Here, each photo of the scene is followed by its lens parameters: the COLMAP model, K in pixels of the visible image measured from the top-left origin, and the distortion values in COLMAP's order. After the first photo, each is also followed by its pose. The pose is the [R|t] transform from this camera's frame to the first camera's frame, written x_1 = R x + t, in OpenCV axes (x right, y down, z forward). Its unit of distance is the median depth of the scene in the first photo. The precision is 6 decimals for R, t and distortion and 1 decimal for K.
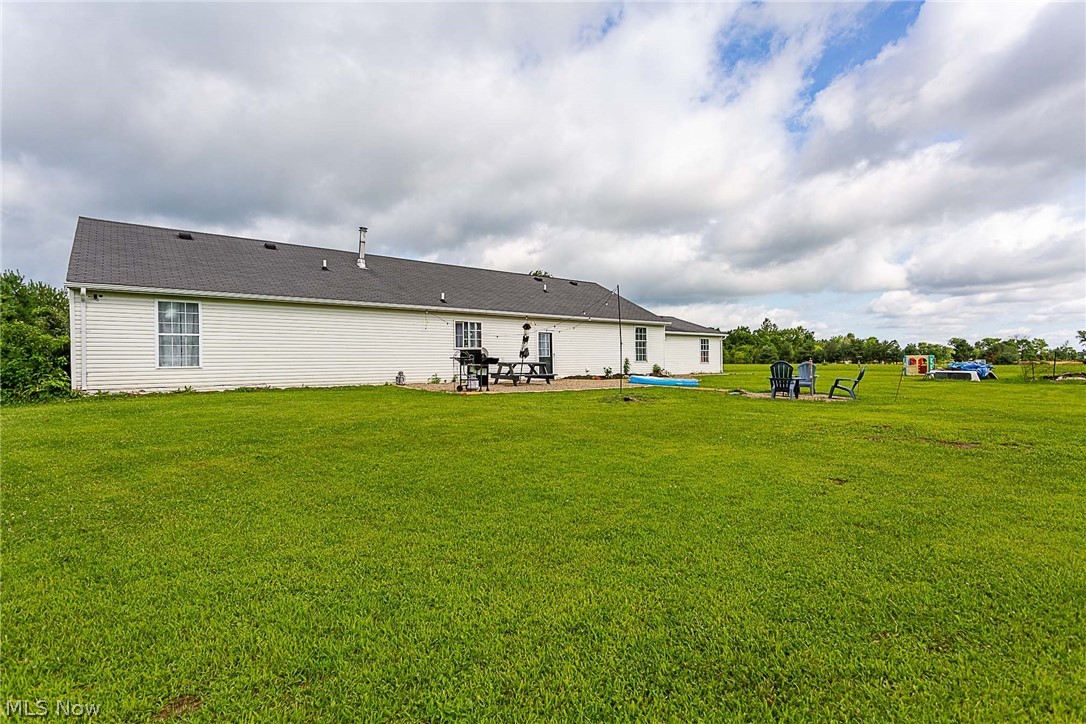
lens RADIAL K [[520.4, 0, 481.7], [0, 520.4, 360.5], [0, 0, 1]] dist [0.002331, 0.000187]
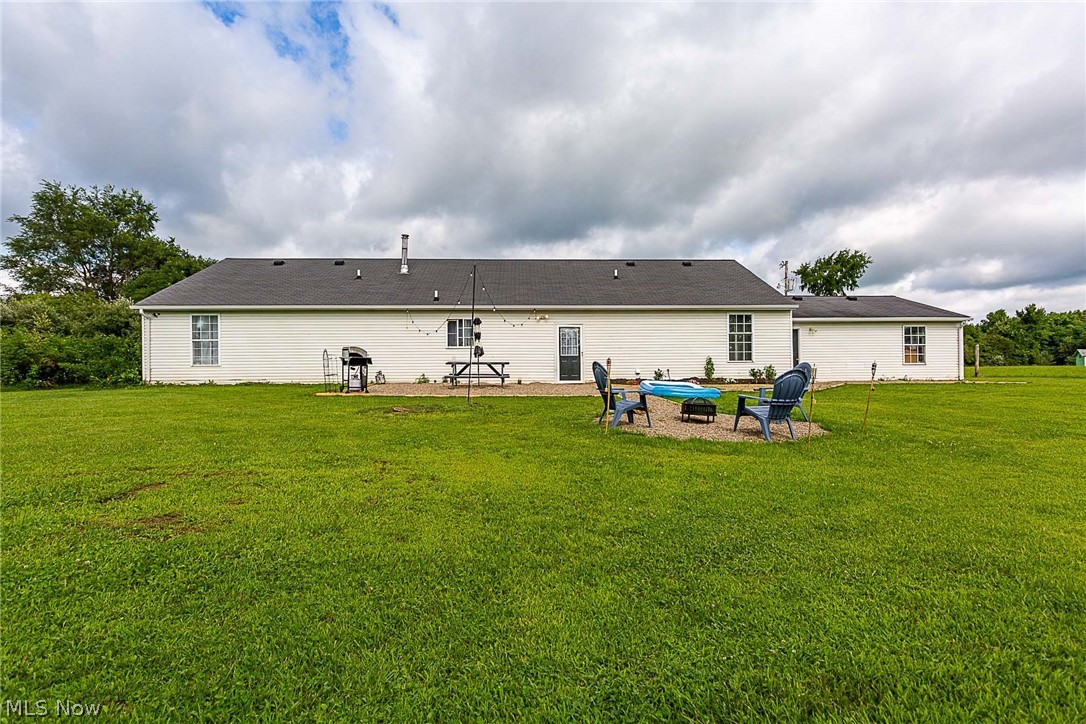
lens RADIAL K [[520.4, 0, 481.7], [0, 520.4, 360.5], [0, 0, 1]] dist [0.002331, 0.000187]
pose [[0.816129, -0.001476, -0.577868, 0.558813], [-0.000172, 0.999996, -0.002797, 0.003542], [0.577870, 0.002383, 0.816125, 0.253606]]
